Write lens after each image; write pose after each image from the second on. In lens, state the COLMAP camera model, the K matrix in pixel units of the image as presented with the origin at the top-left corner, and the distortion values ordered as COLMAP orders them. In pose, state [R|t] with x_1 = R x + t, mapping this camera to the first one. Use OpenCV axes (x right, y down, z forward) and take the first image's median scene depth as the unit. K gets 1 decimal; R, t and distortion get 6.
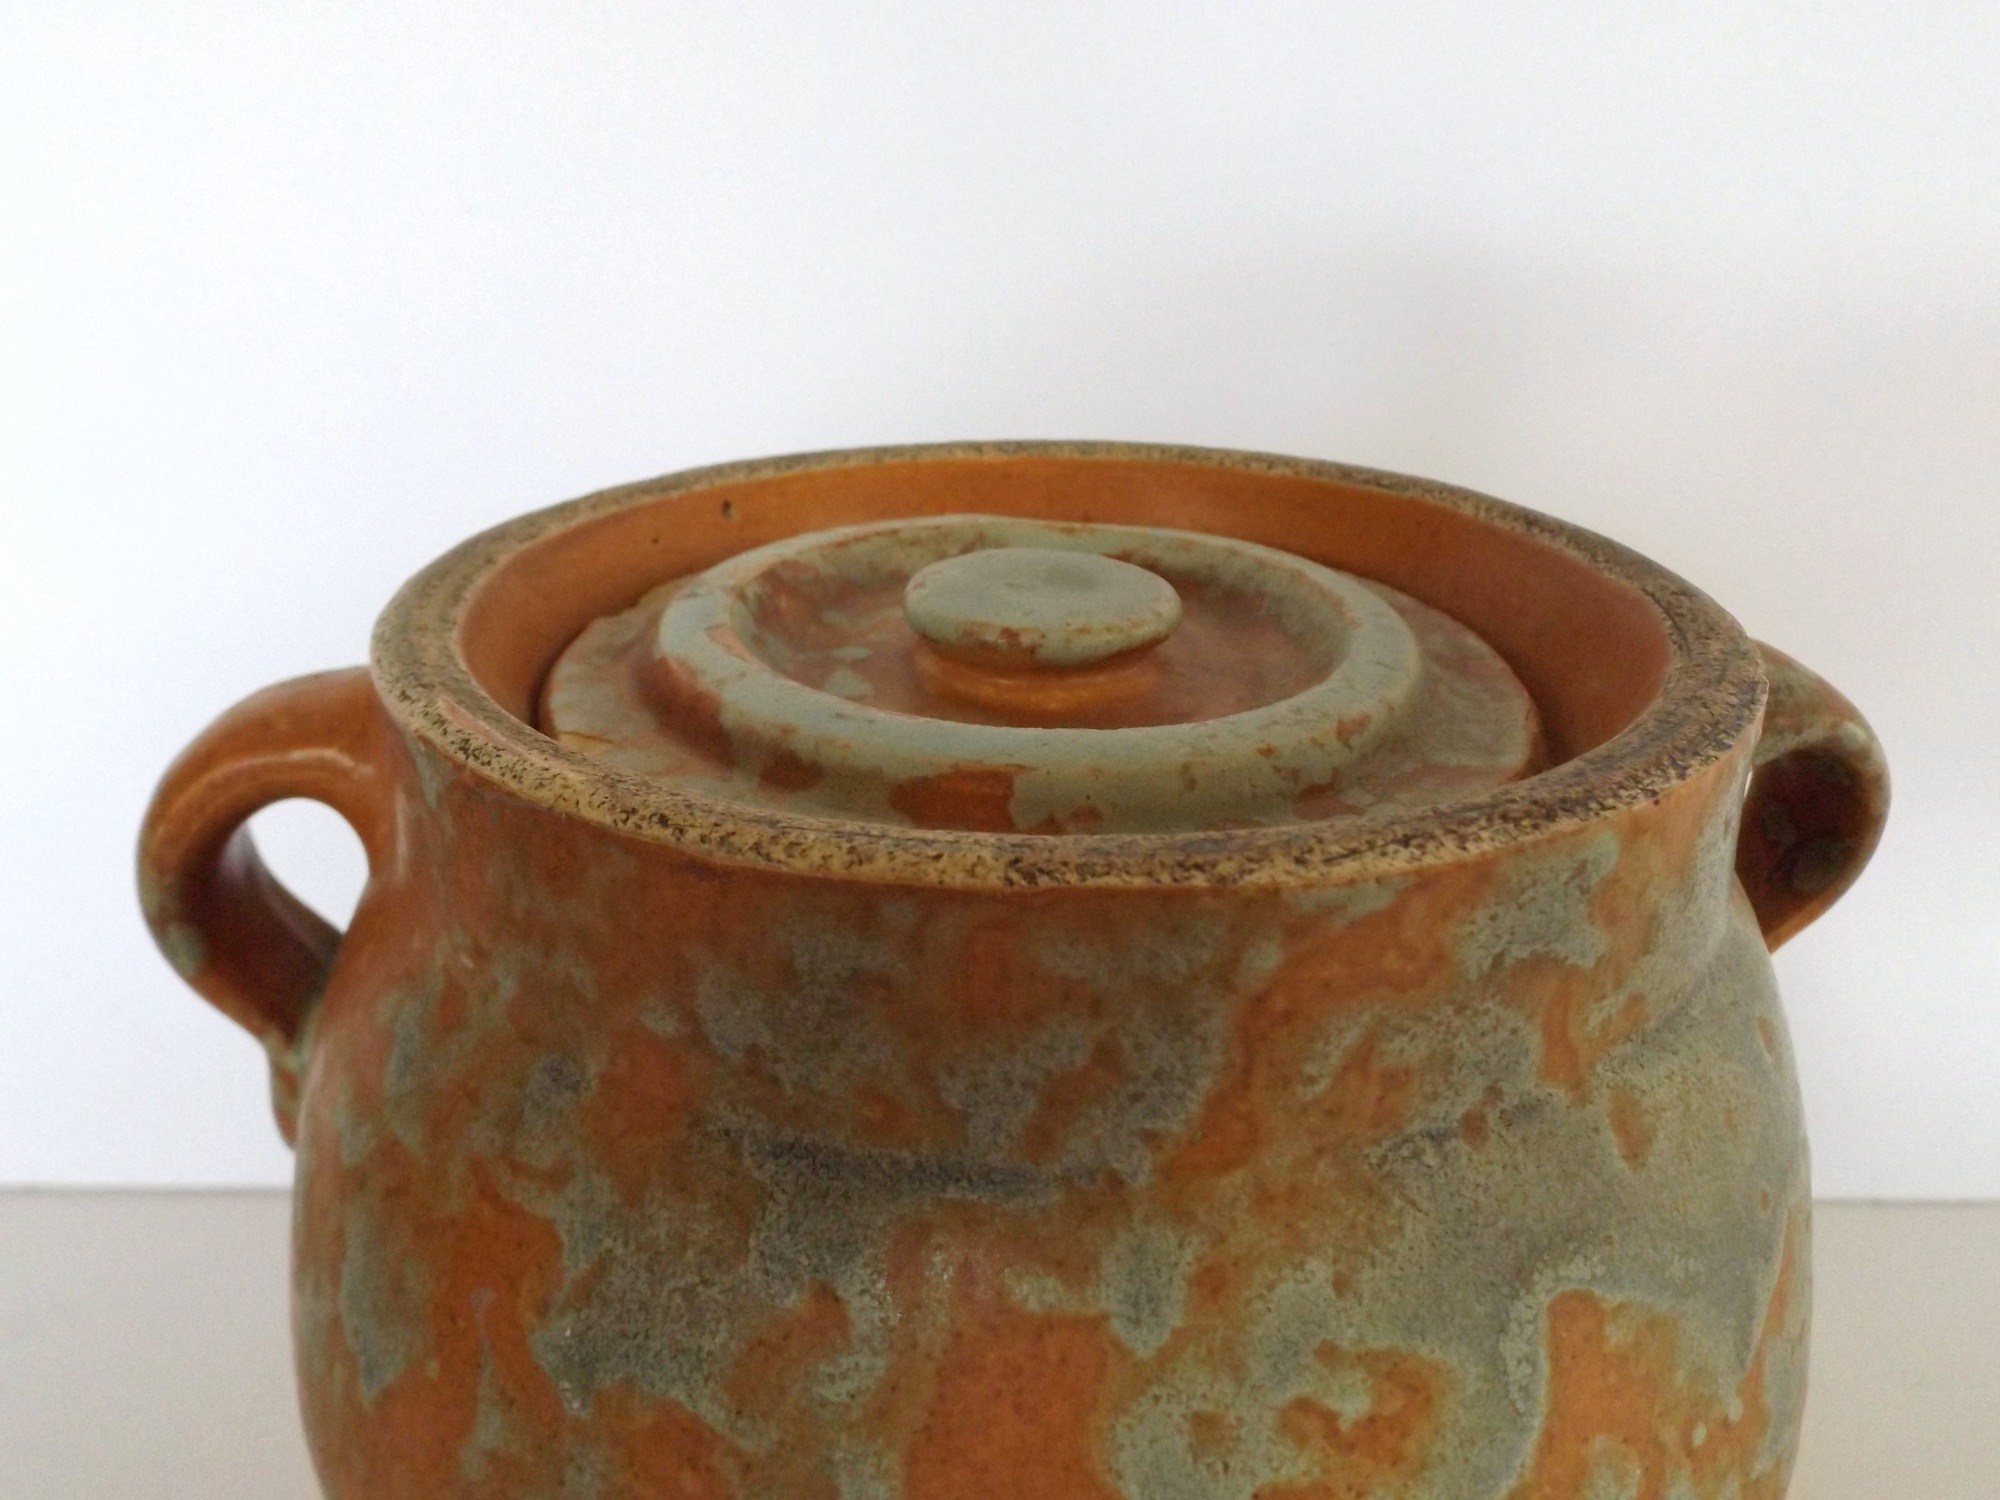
lens RADIAL K [[1435.6, 0, 1001.5], [0, 1435.6, 761.9], [0, 0, 1]] dist [0.030933, -0.030745]
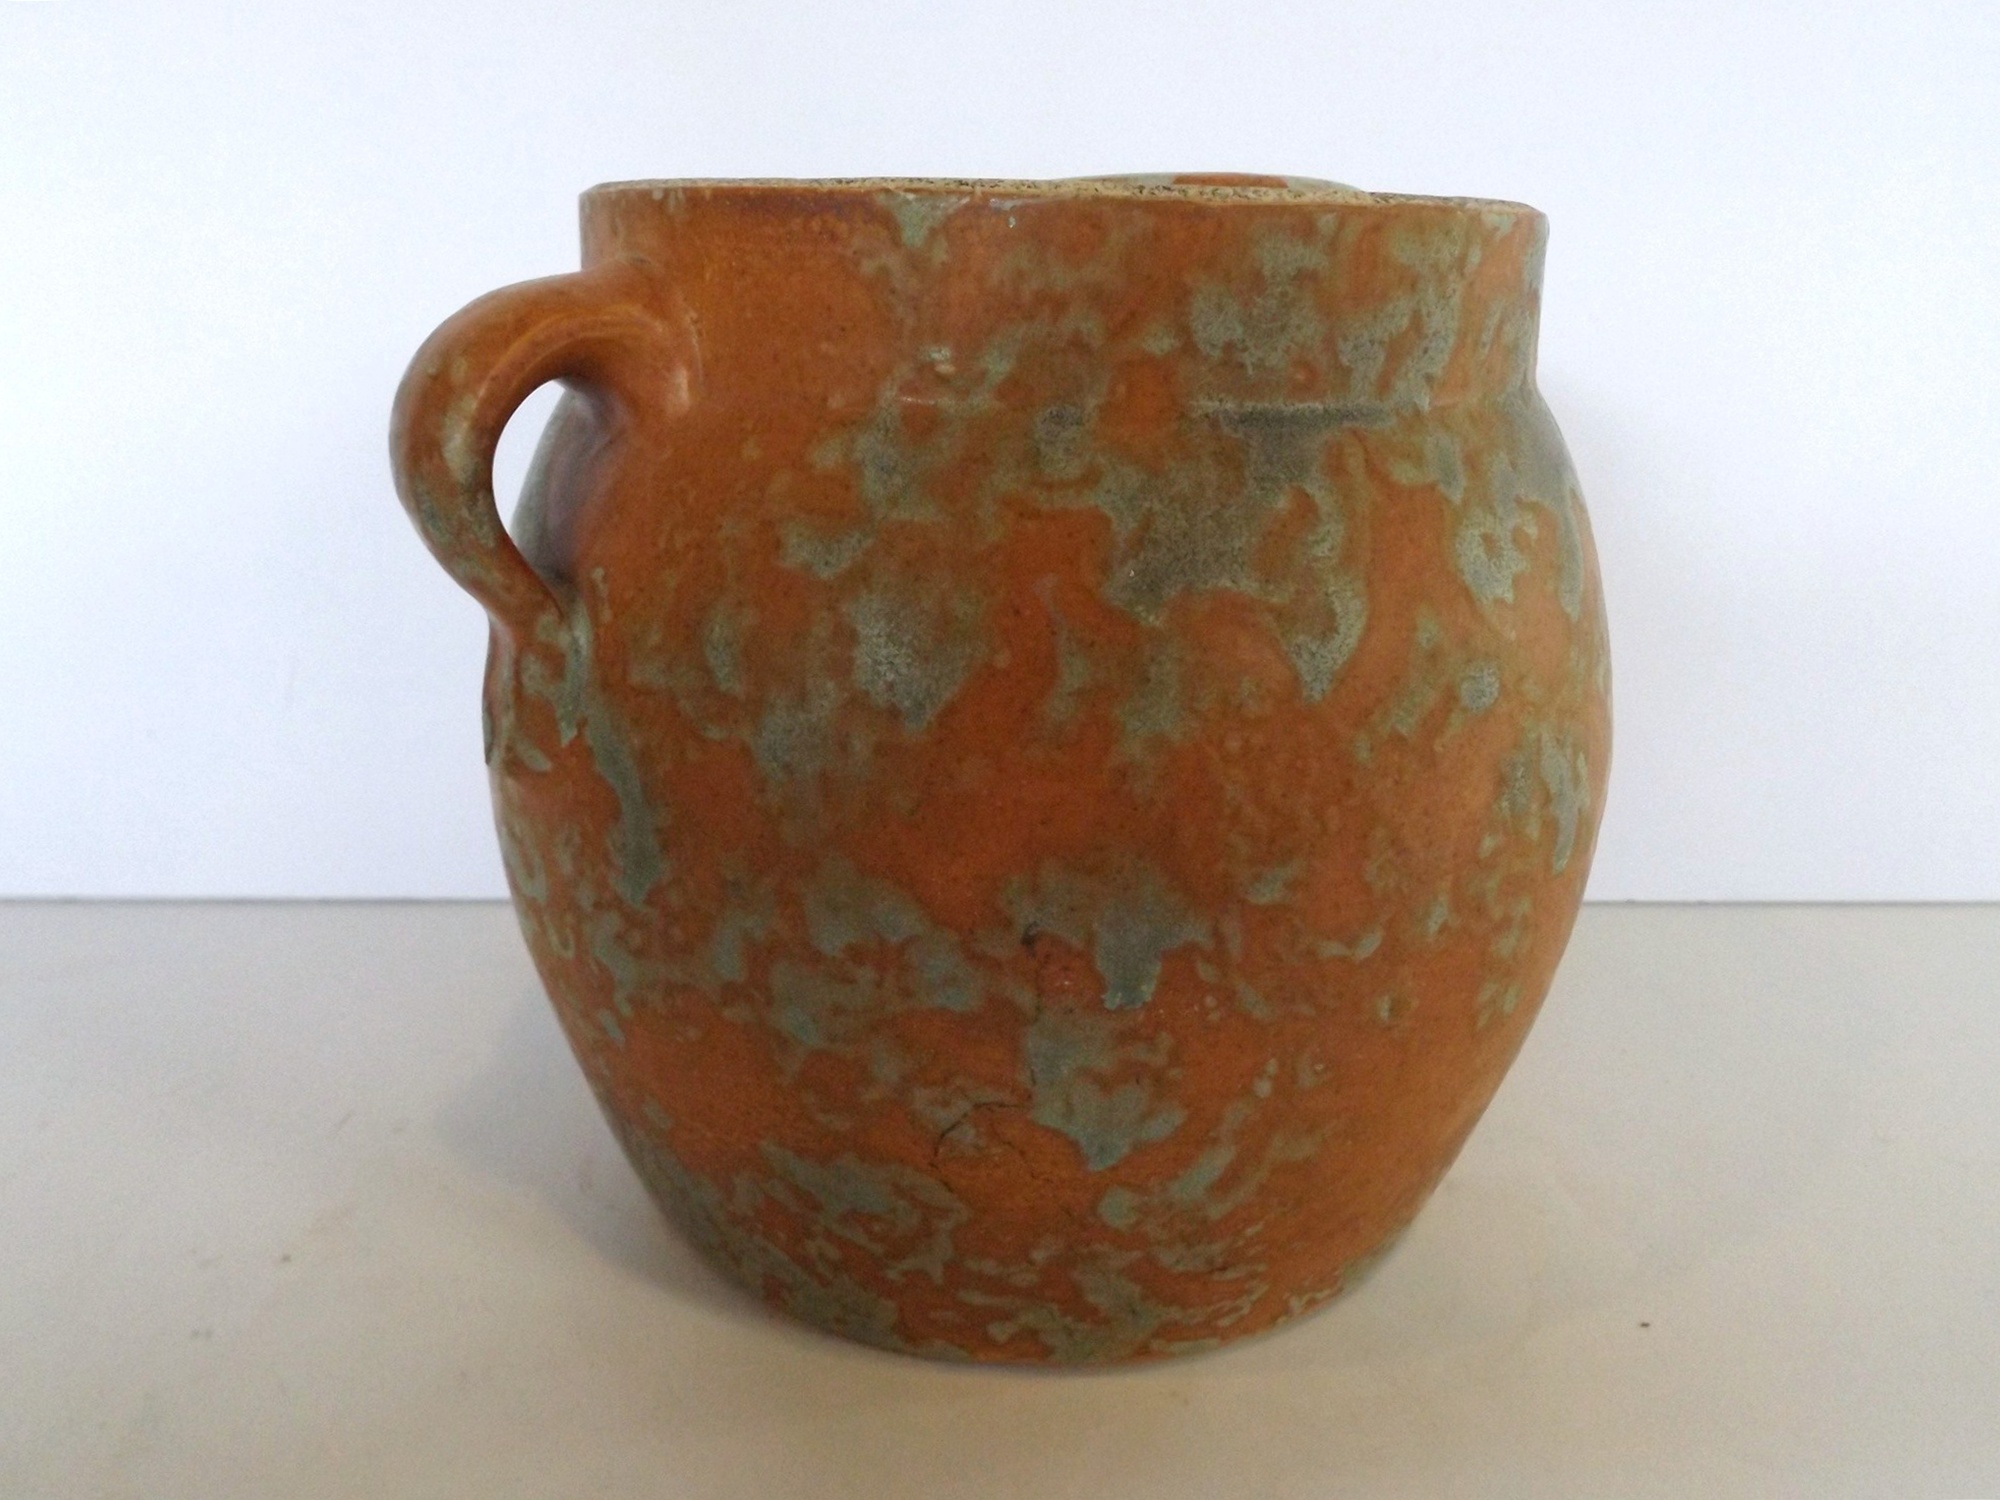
lens RADIAL K [[1435.6, 0, 999.5], [0, 1435.6, 763.6], [0, 0, 1]] dist [0.030933, -0.030745]
pose [[0.836580, -0.174630, 0.519267, -1.217044], [0.214368, 0.976606, -0.016930, 0.592098], [-0.504163, 0.125477, 0.854444, -0.129794]]
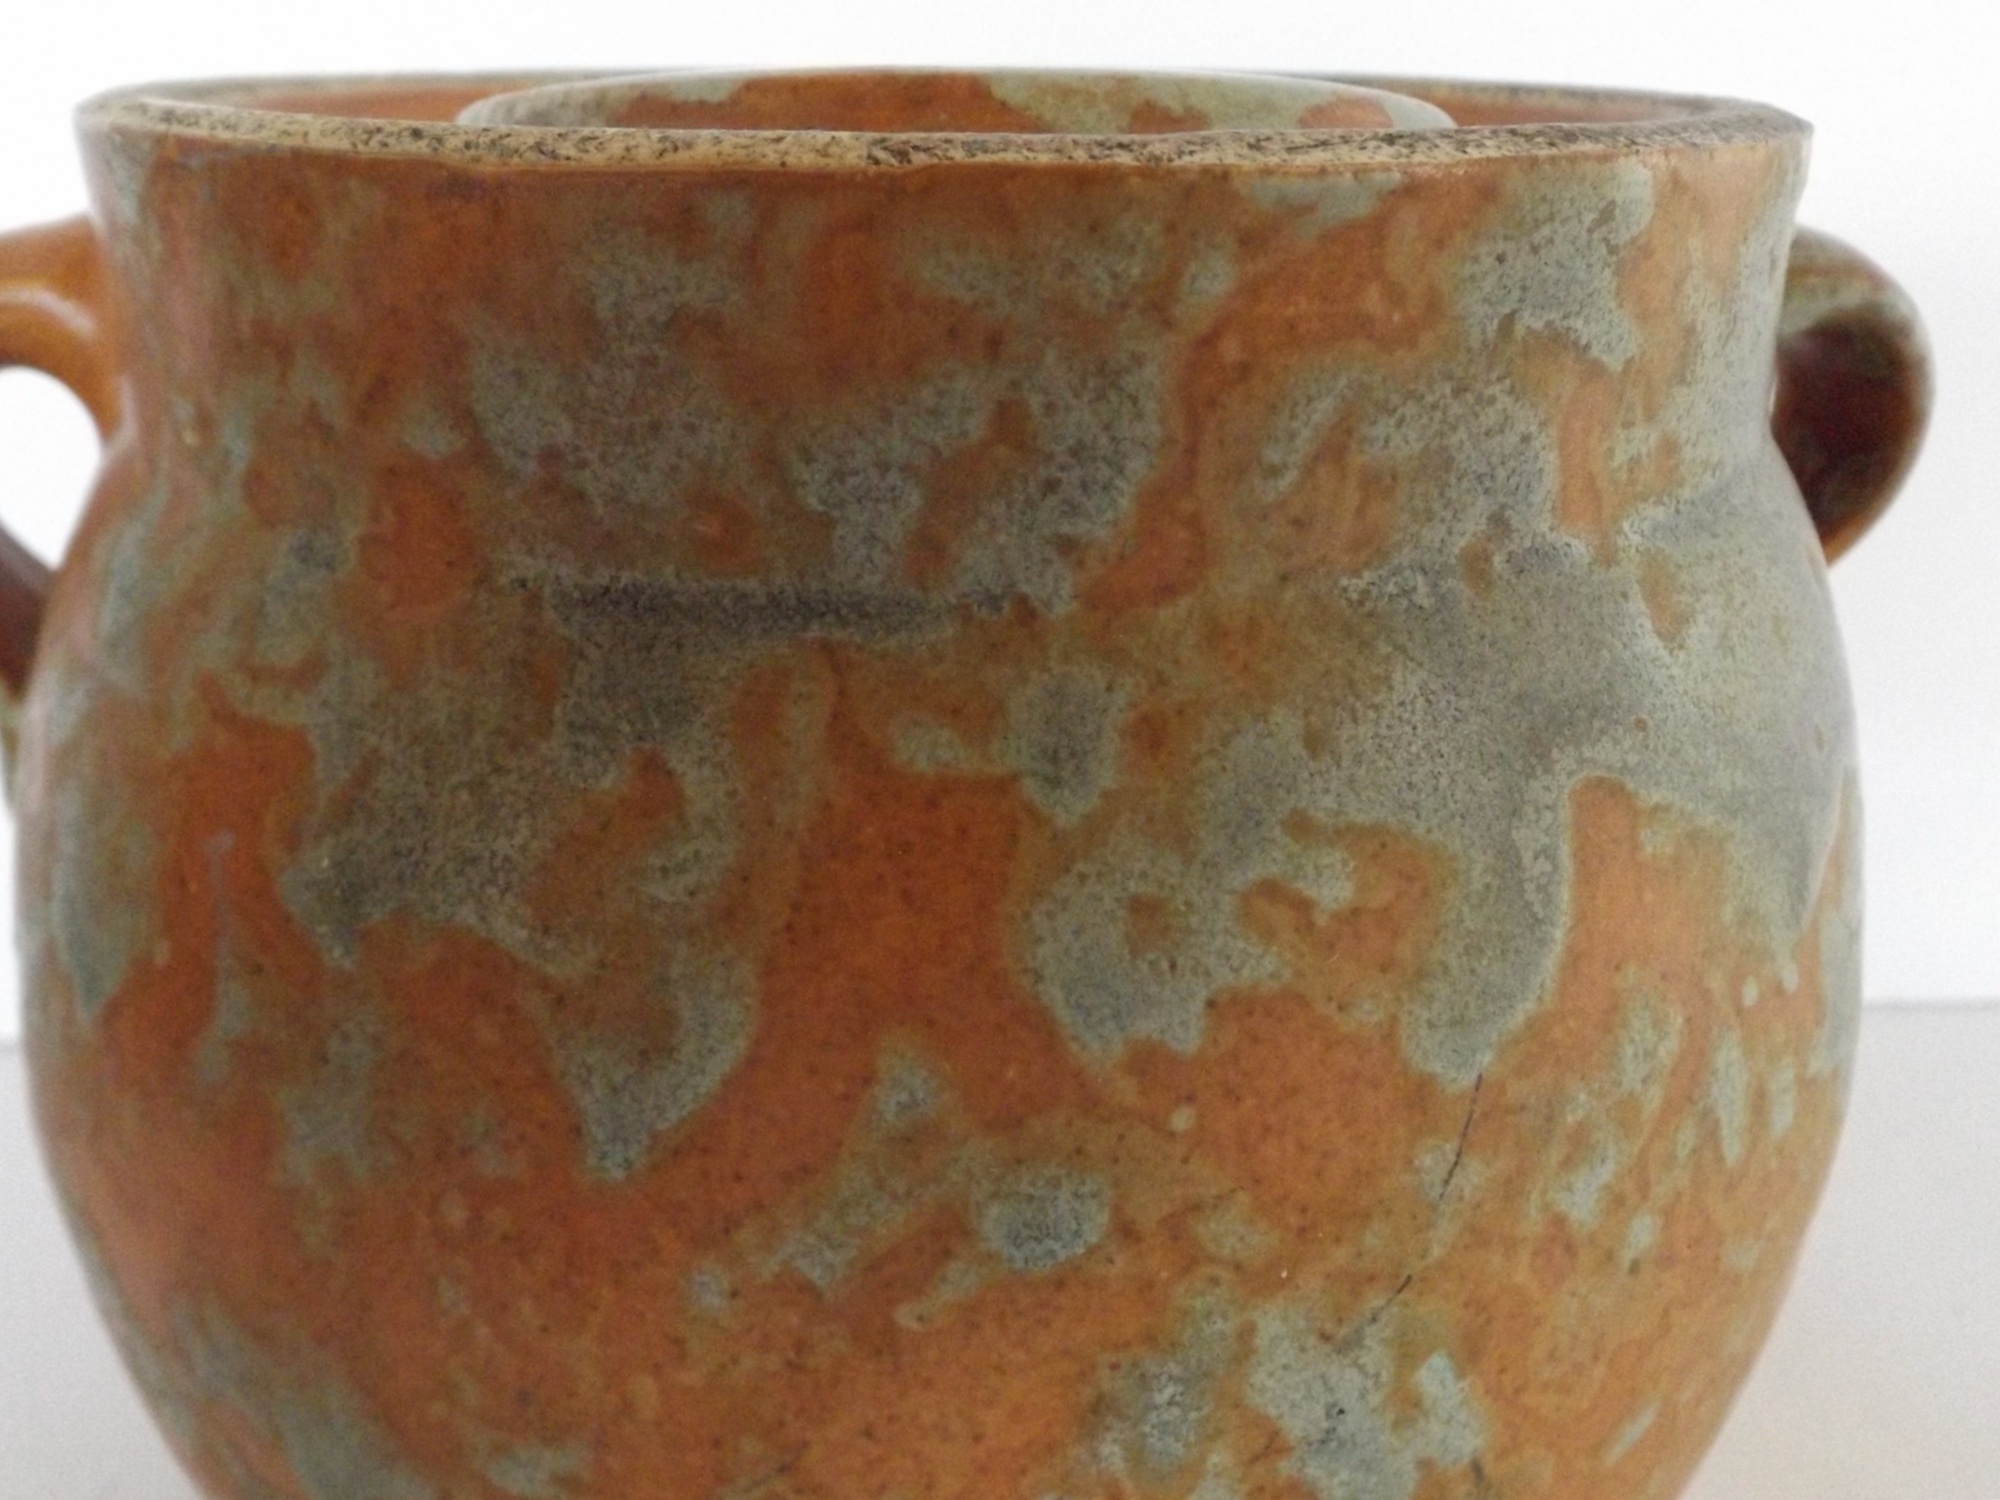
lens RADIAL K [[1548.5, 0, 1002.0], [0, 1548.5, 755.6], [0, 0, 1]] dist [0.027636, -0.018610]
pose [[0.998712, -0.022061, 0.045697, 0.025344], [0.021373, 0.999652, 0.015485, 0.342580], [-0.046022, -0.014489, 0.998835, 0.157432]]
